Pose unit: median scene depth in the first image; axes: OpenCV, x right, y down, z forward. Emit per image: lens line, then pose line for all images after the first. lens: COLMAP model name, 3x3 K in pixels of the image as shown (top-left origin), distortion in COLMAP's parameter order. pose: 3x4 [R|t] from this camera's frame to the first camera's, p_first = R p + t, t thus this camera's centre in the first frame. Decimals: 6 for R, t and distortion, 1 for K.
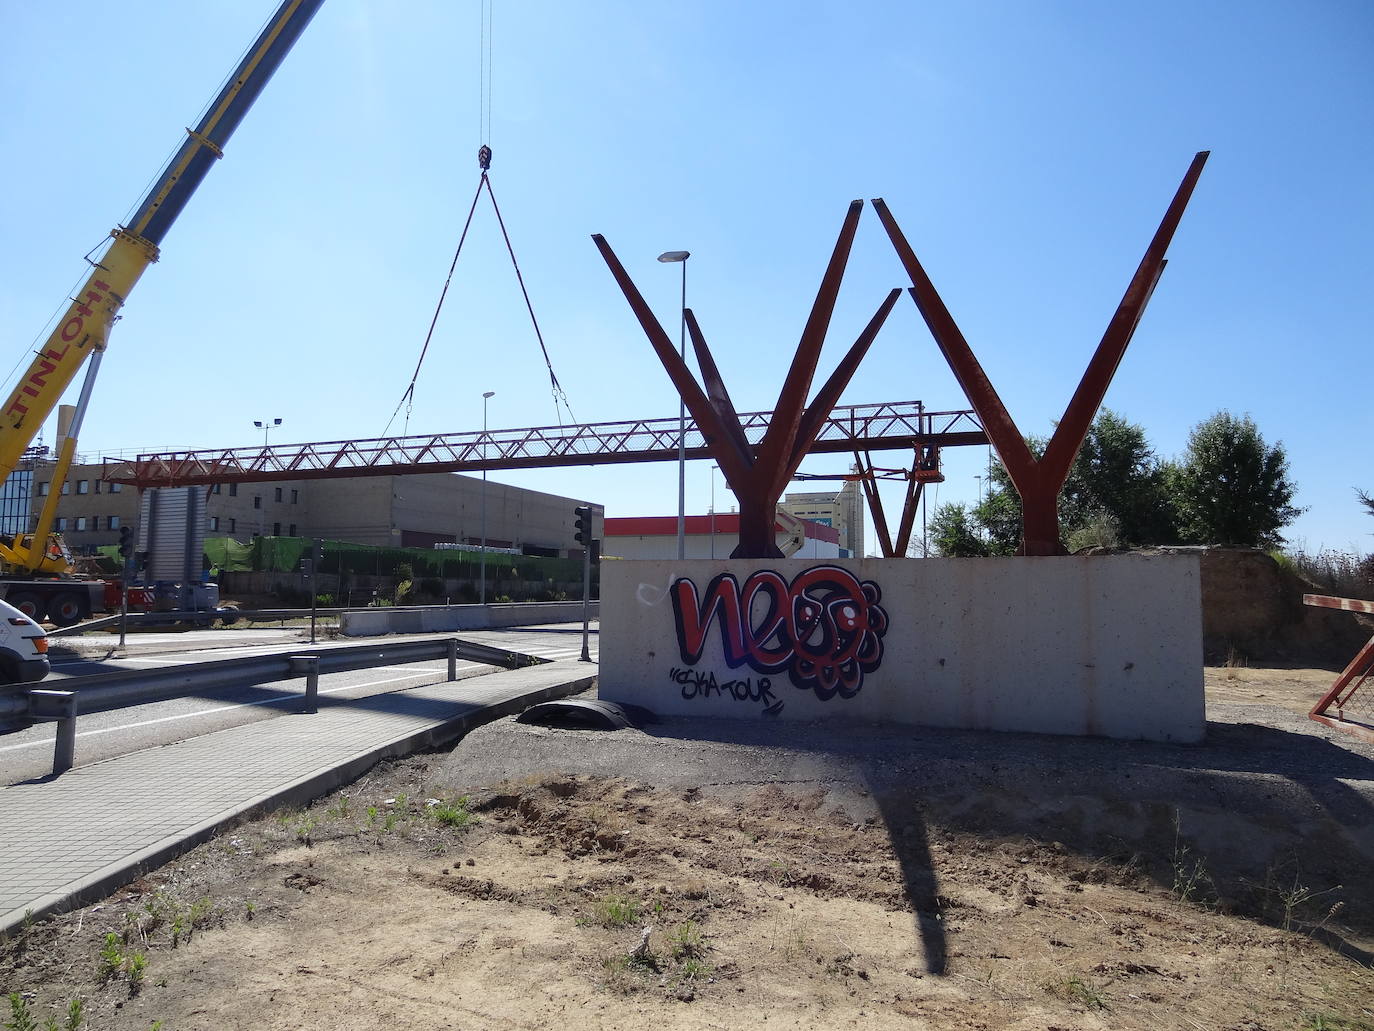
lens RADIAL K [[959.4, 0, 684.5], [0, 959.4, 510.4], [0, 0, 1]] dist [-0.005800, 0.001124]
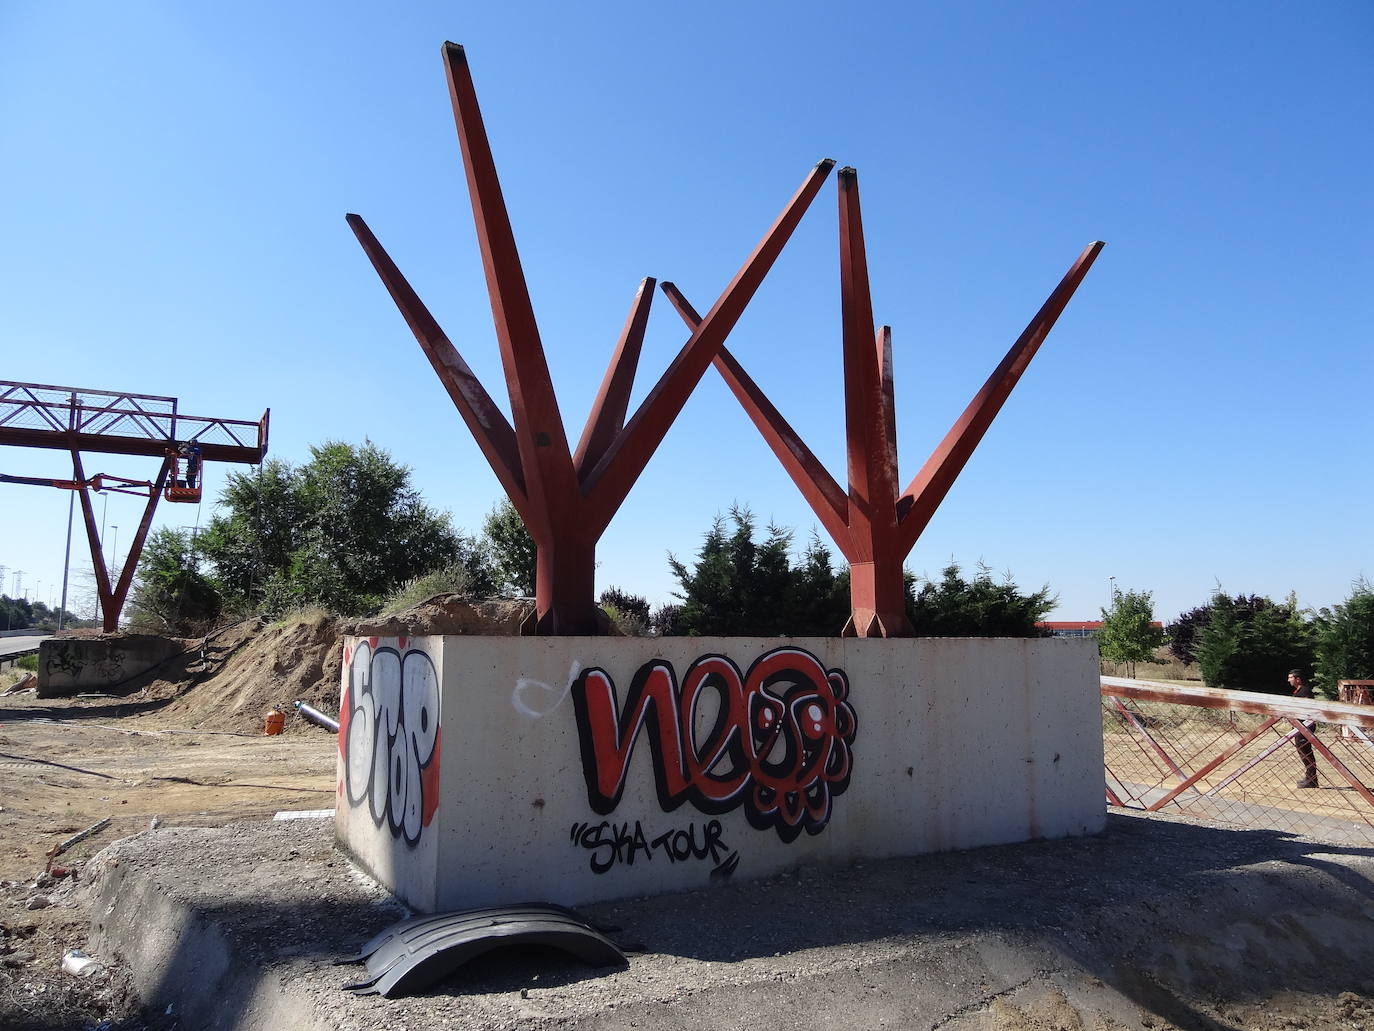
lens RADIAL K [[1003.7, 0, 687.0], [0, 1003.7, 515.5], [0, 0, 1]] dist [0.003787, -0.005169]
pose [[0.638718, 0.088542, 0.764330, -0.465132], [-0.068391, 0.995958, -0.058223, 0.008347], [-0.766396, -0.015086, 0.642191, 0.570326]]
